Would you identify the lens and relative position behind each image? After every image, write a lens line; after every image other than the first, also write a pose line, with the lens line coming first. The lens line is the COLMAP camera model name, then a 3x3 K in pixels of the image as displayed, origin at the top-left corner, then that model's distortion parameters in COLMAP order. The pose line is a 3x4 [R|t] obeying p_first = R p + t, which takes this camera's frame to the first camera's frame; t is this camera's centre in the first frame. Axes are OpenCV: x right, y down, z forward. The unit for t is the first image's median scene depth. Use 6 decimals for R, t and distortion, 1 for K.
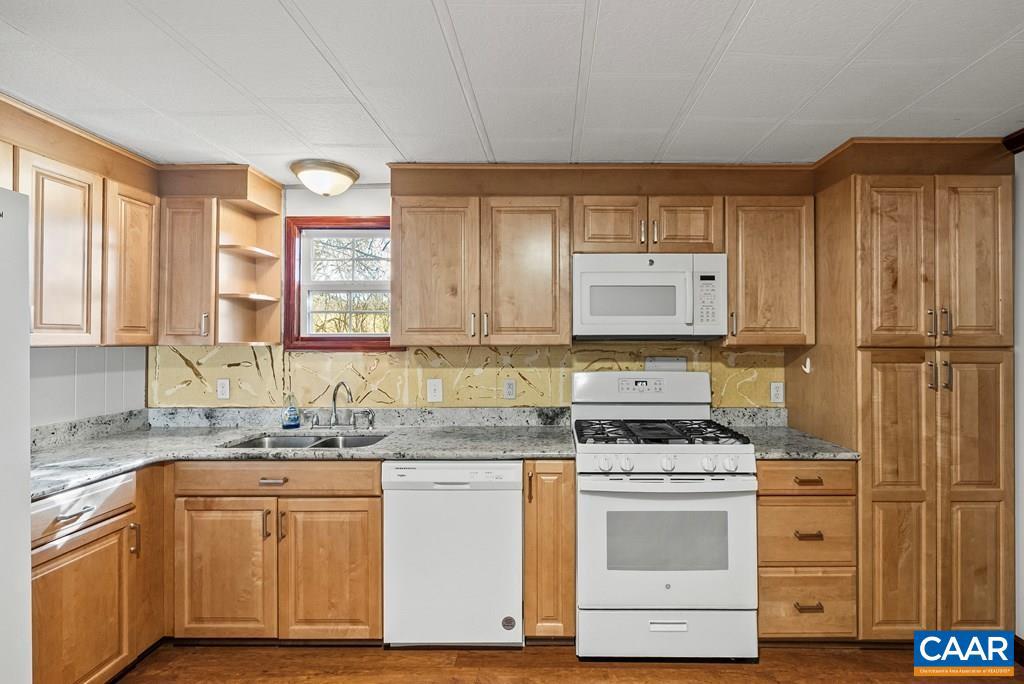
lens RADIAL K [[478.5, 0, 513.8], [0, 478.5, 337.0], [0, 0, 1]] dist [-0.004753, 0.001014]
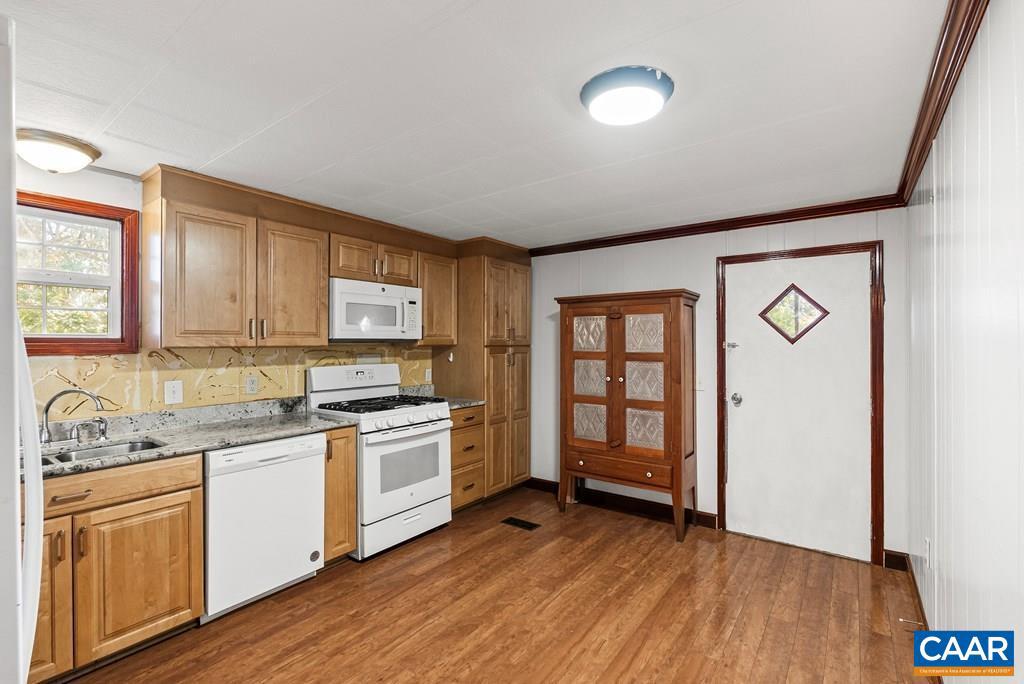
lens RADIAL K [[478.5, 0, 509.5], [0, 478.5, 342.8], [0, 0, 1]] dist [-0.004753, 0.001014]
pose [[0.588802, -0.000245, 0.808278, -0.744566], [-0.006918, 0.999962, 0.005343, -0.002503], [-0.808248, -0.008738, 0.588777, -0.204618]]
